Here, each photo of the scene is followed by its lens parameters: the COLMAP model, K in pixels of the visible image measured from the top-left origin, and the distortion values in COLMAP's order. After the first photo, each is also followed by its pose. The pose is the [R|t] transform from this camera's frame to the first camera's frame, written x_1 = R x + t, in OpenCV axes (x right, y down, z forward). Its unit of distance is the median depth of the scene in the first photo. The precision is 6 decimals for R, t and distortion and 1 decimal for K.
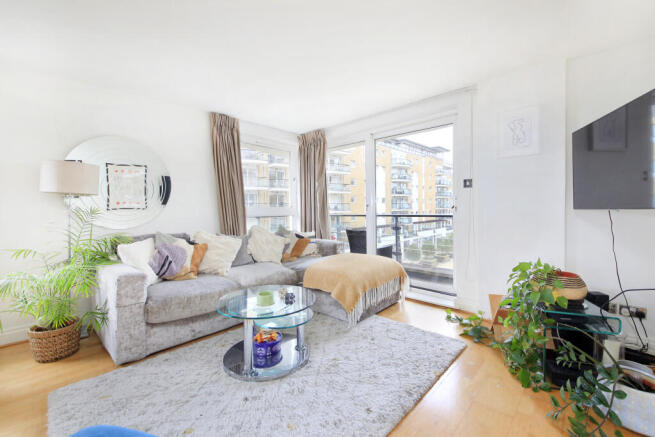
lens RADIAL K [[271.1, 0, 327.3], [0, 271.1, 215.4], [0, 0, 1]] dist [-0.001567, -0.000224]
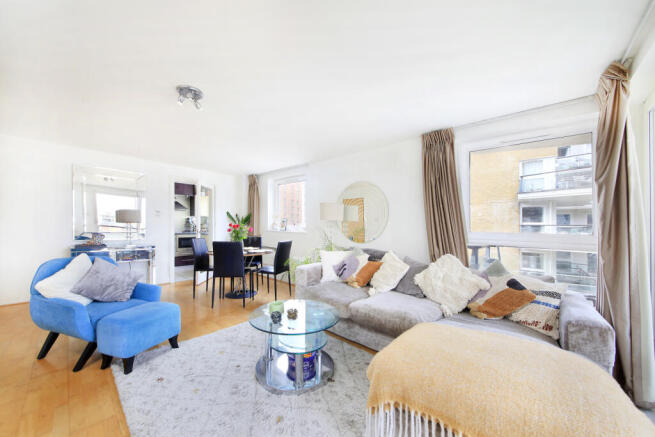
lens RADIAL K [[237.8, 0, 328.3], [0, 237.8, 226.9], [0, 0, 1]] dist [0.000214, -0.000027]
pose [[0.056378, 0.015455, -0.998290, 0.403423], [-0.061119, 0.998058, 0.012000, -0.029974], [0.996537, 0.060338, 0.057213, 0.594342]]
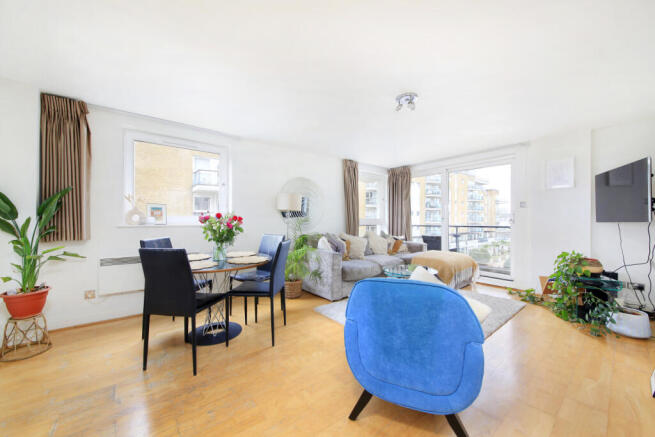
lens RADIAL K [[243.3, 0, 327.5], [0, 243.3, 218.5], [0, 0, 1]] dist [-0.021662, -0.000167]
pose [[0.990015, 0.013211, -0.140340, -0.303982], [-0.017679, 0.999374, -0.030636, 0.014577], [0.139847, 0.032811, 0.989629, -0.391685]]
